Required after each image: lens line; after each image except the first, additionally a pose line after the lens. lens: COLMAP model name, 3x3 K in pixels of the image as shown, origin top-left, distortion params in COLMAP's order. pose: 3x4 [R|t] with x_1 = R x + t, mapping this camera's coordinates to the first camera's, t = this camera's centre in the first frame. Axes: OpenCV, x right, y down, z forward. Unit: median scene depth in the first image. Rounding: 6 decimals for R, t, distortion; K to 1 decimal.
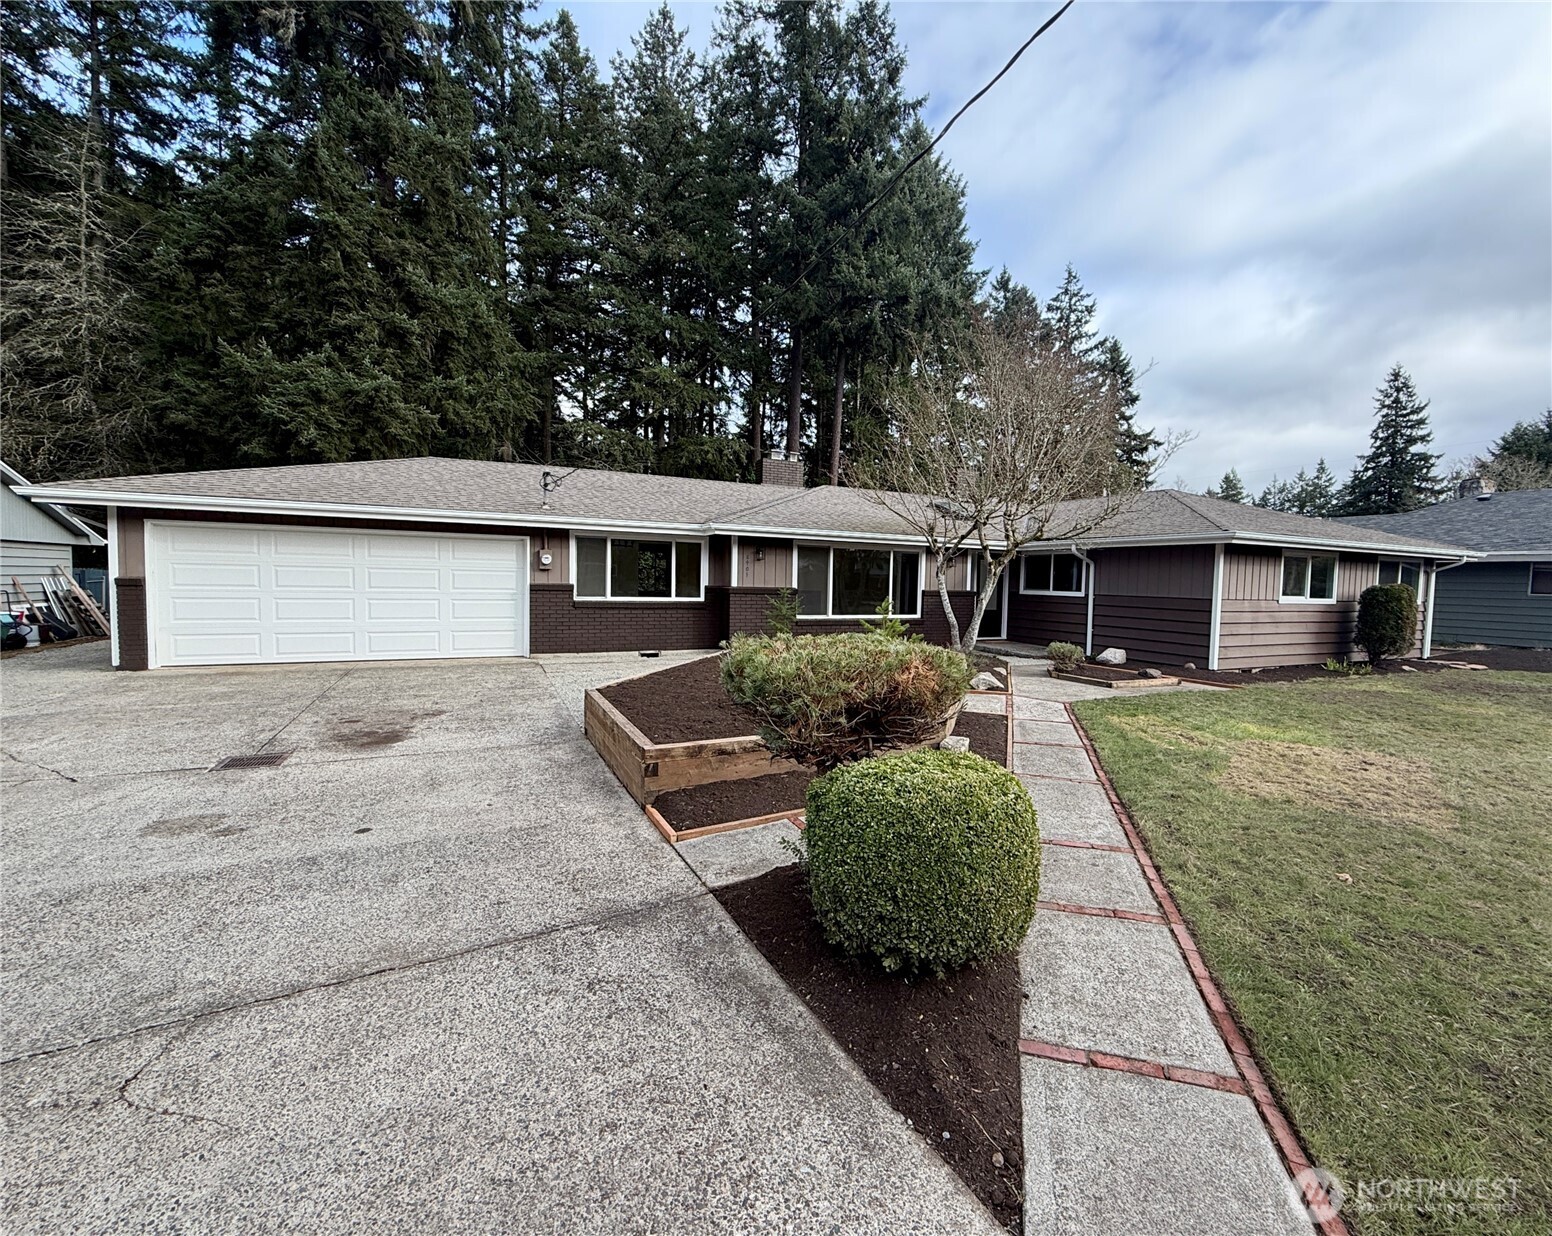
lens RADIAL K [[687.2, 0, 815.7], [0, 687.2, 612.8], [0, 0, 1]] dist [0.004647, -0.000048]
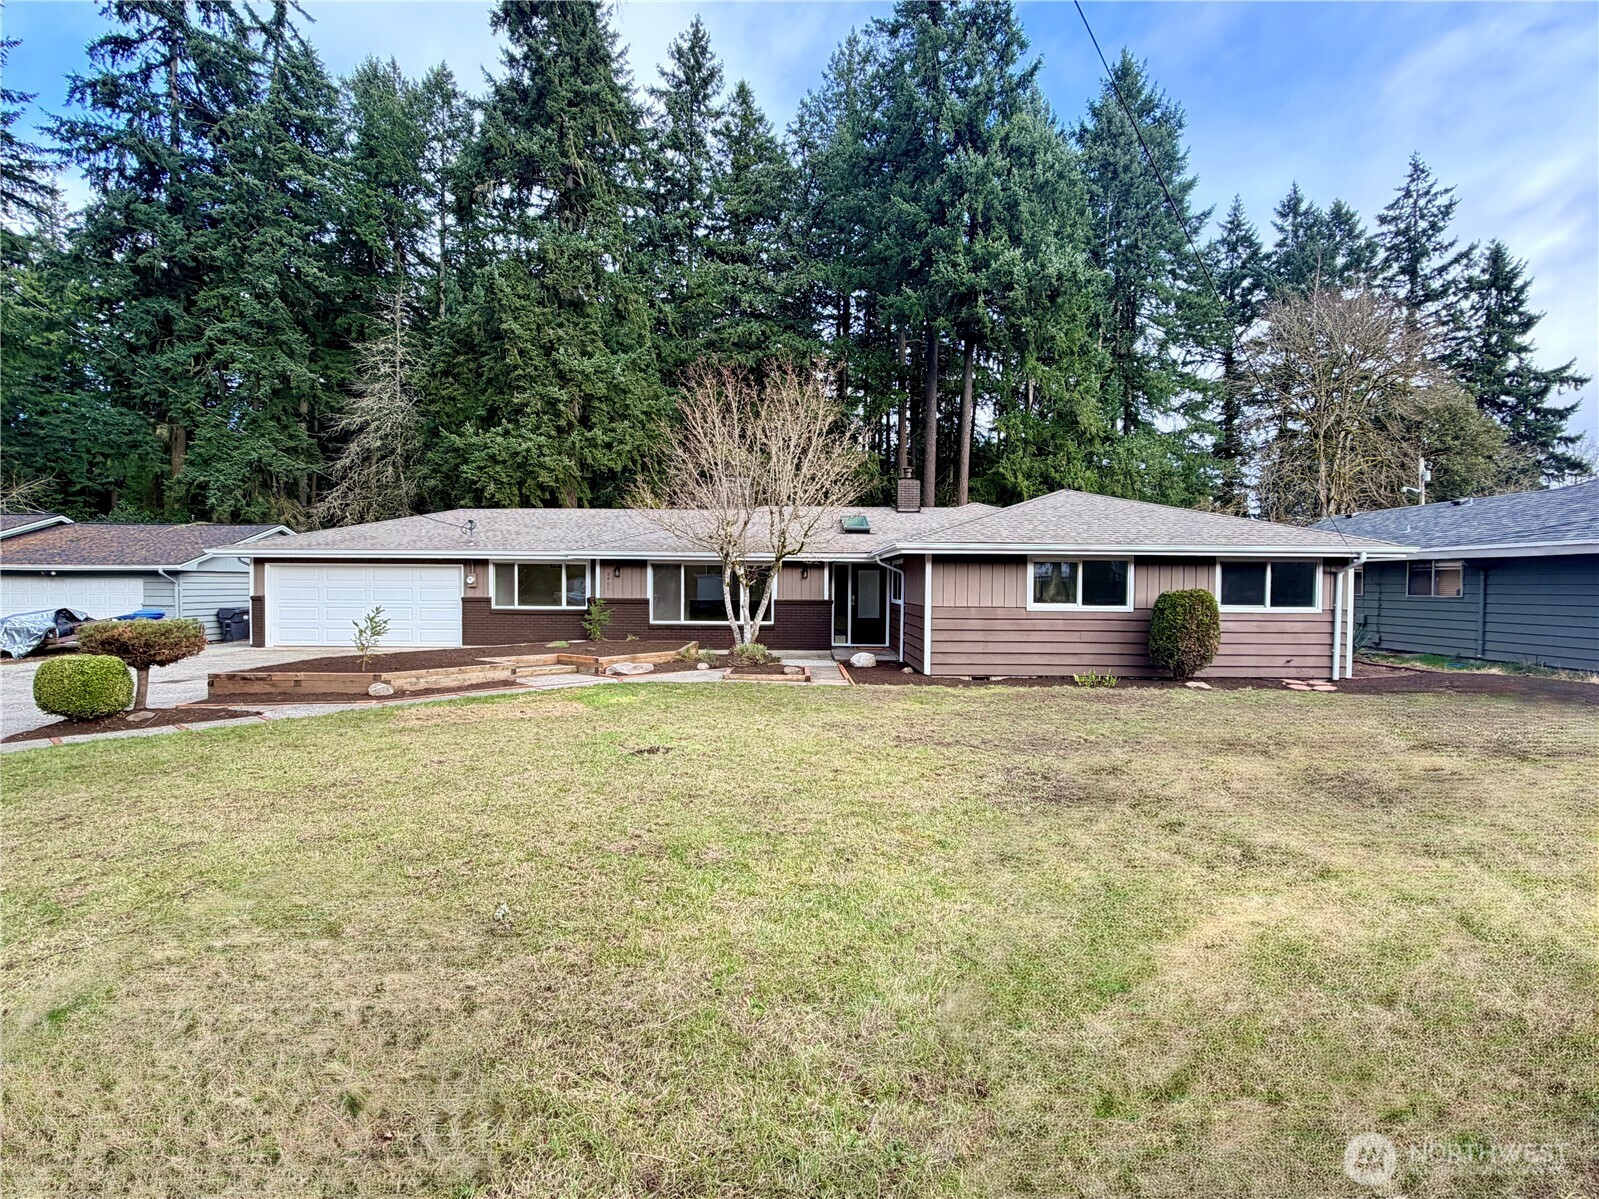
lens RADIAL K [[771.8, 0, 799.5], [0, 771.8, 599.5], [0, 0, 1]] dist [0.001969, 0.000245]
pose [[0.890178, -0.006813, -0.455563, 0.484313], [-0.009351, 0.999404, -0.033218, 0.005420], [0.455518, 0.033830, 0.889584, -0.063262]]
